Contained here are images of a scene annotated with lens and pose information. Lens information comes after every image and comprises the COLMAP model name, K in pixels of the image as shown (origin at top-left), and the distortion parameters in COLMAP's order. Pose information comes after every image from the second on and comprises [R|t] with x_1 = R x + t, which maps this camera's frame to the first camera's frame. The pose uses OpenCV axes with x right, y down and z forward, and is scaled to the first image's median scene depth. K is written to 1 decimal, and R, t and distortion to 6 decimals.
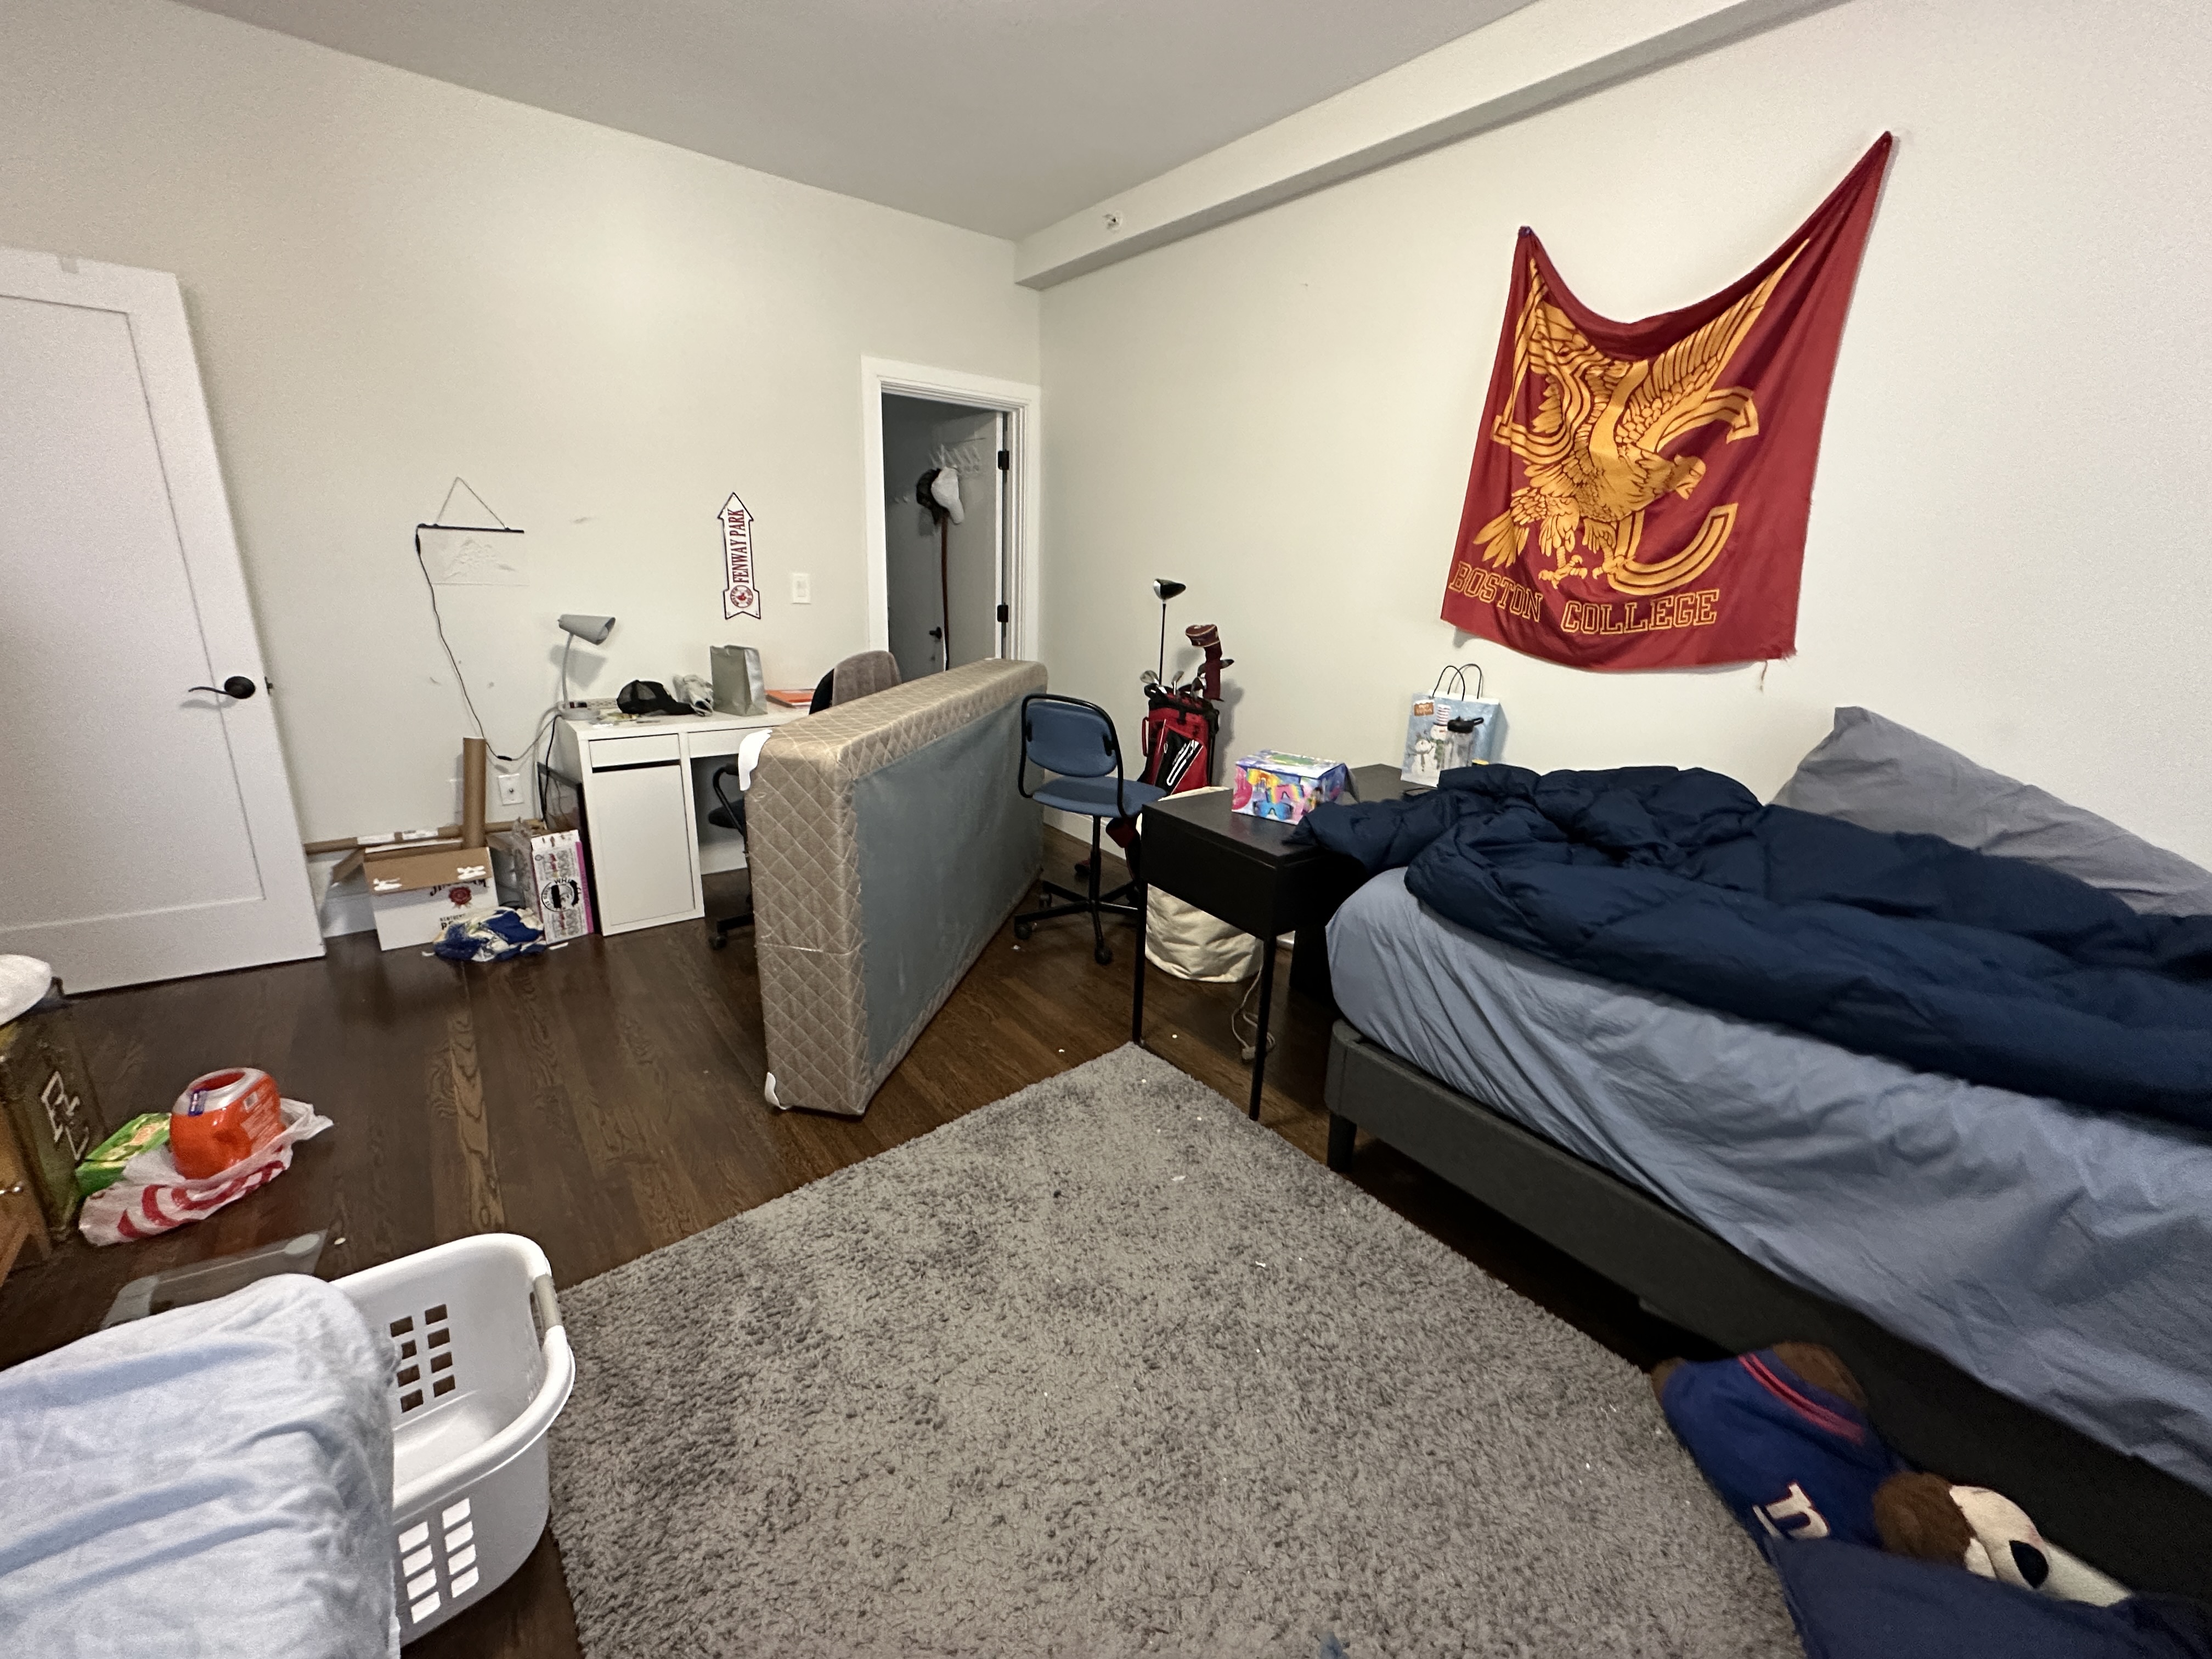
lens RADIAL K [[880.7, 0, 1108.9], [0, 880.7, 827.0], [0, 0, 1]] dist [-0.001427, -0.000205]
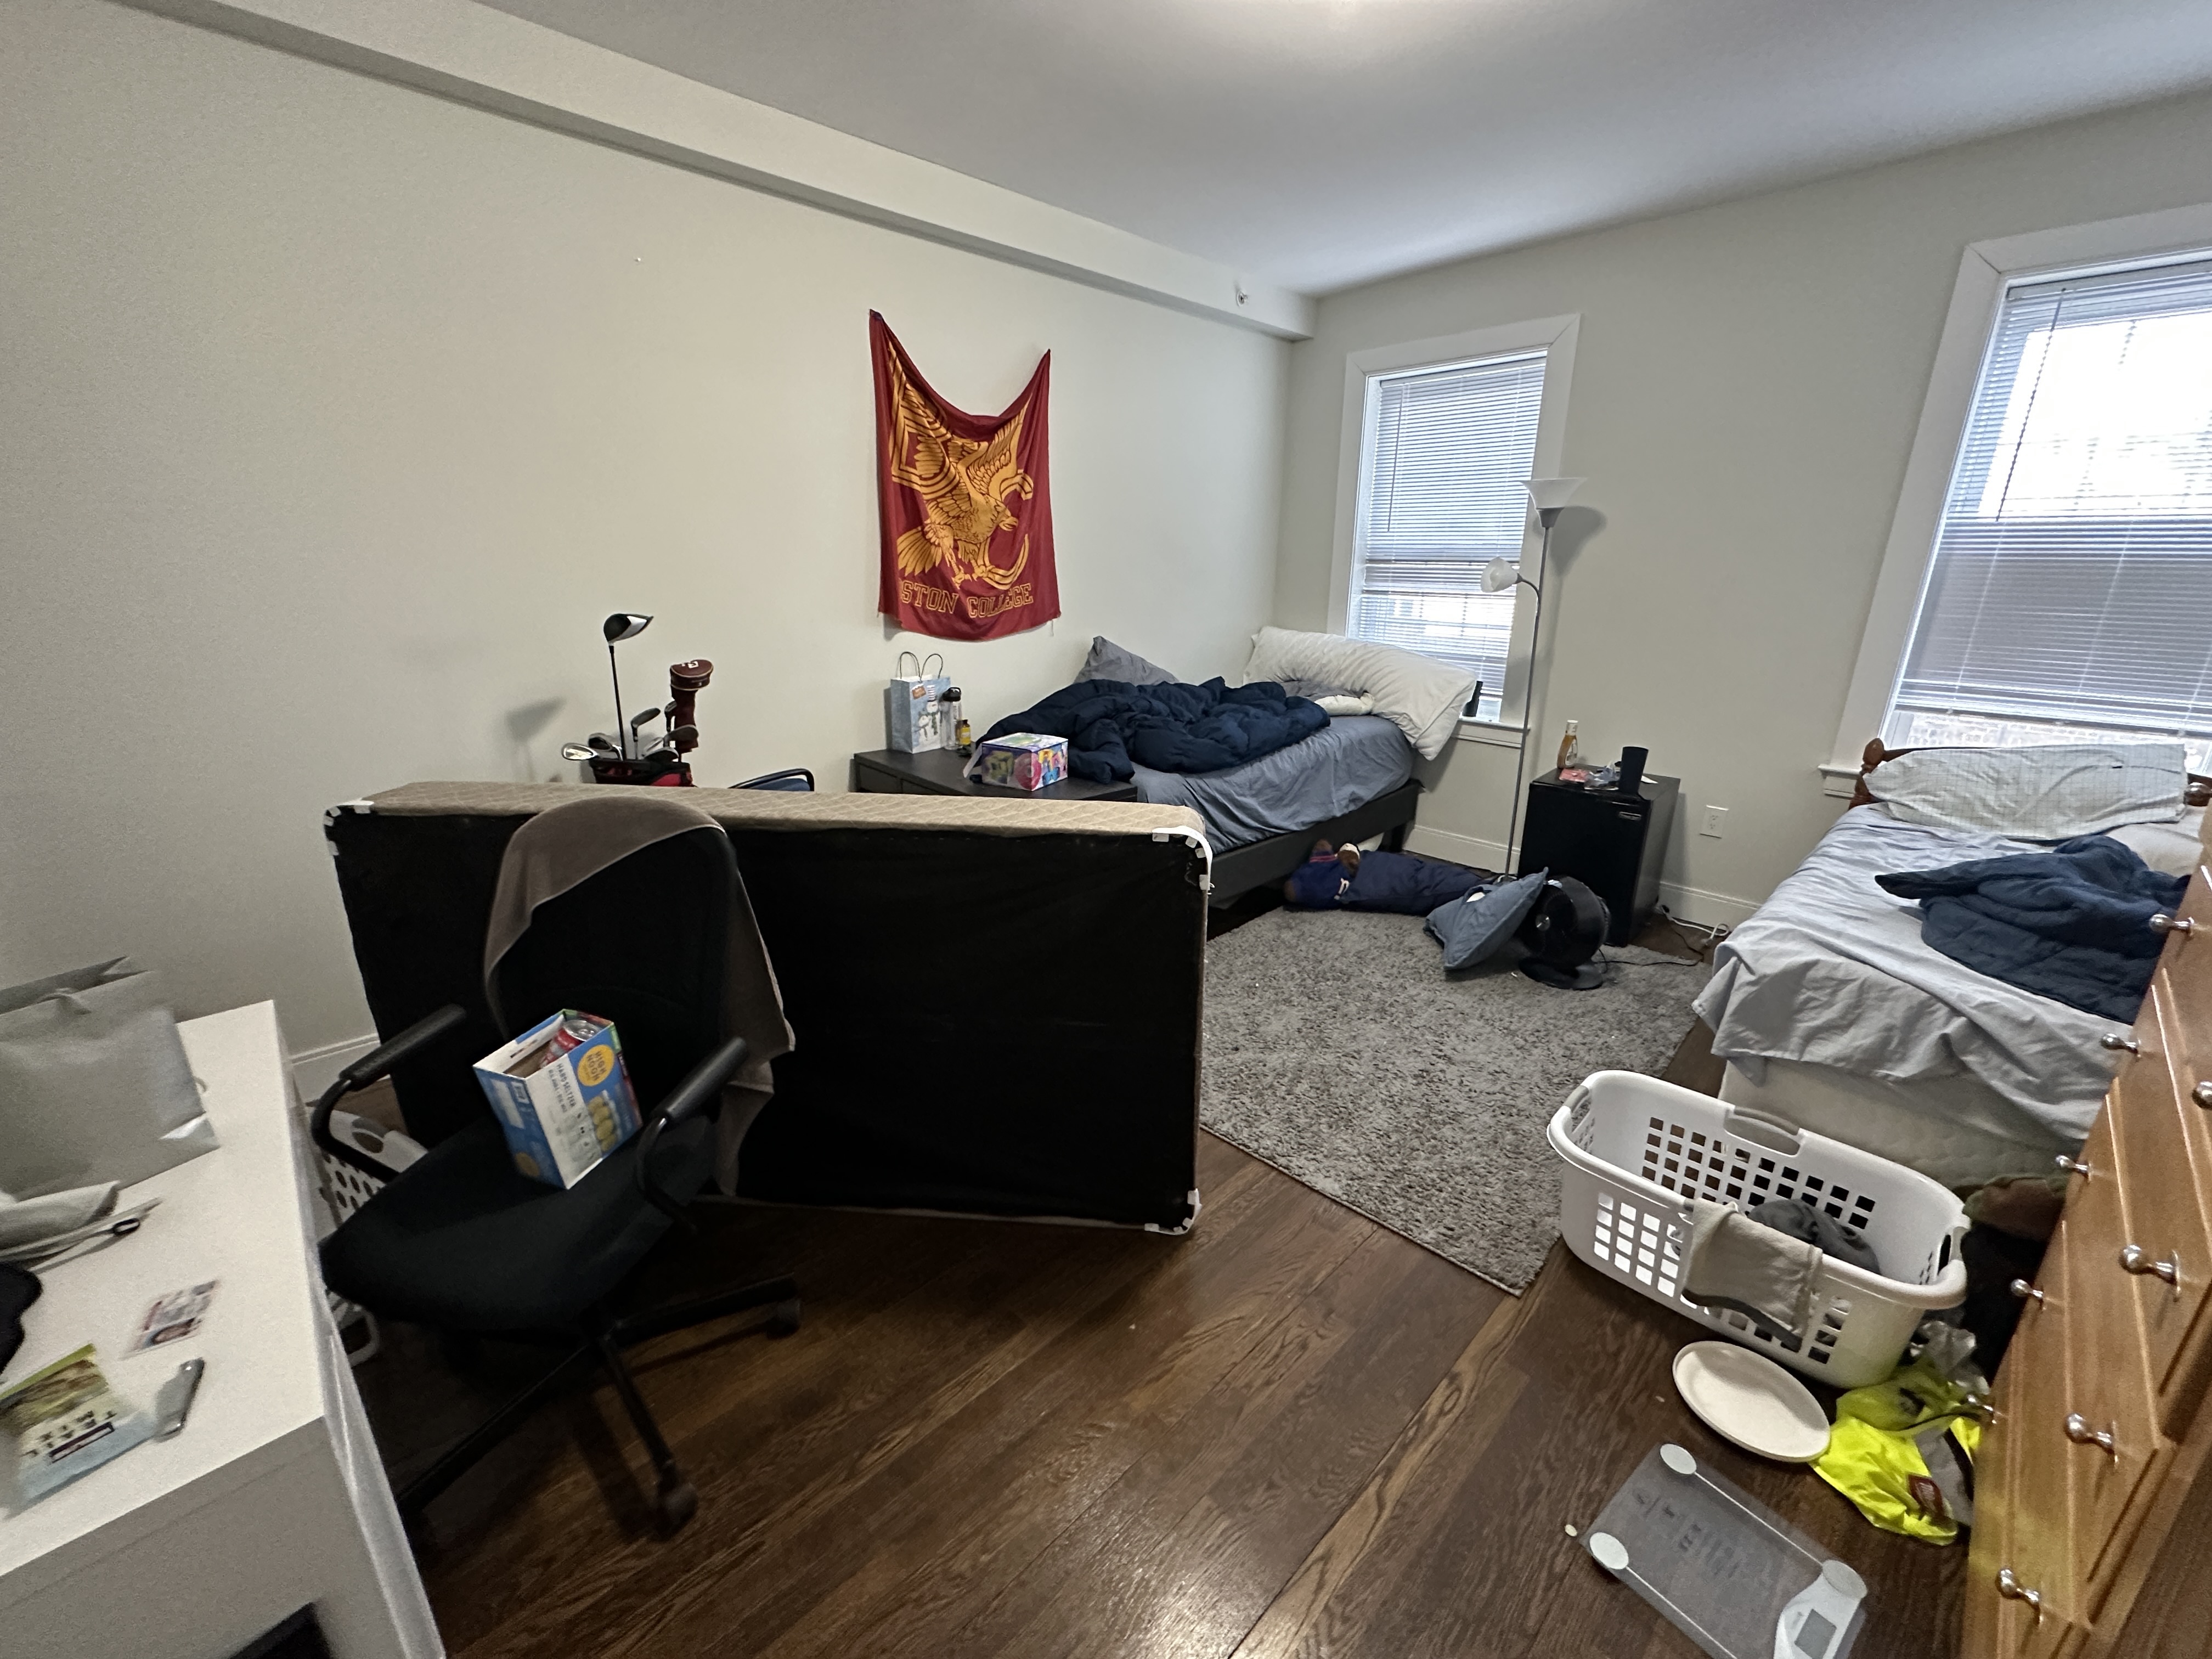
lens RADIAL K [[880.7, 0, 1108.9], [0, 880.7, 827.0], [0, 0, 1]] dist [-0.001427, -0.000205]
pose [[-0.103694, -0.331009, 0.937913, -1.082454], [0.275123, 0.896656, 0.346866, -0.385253], [-0.955801, 0.294009, -0.001909, 0.962285]]
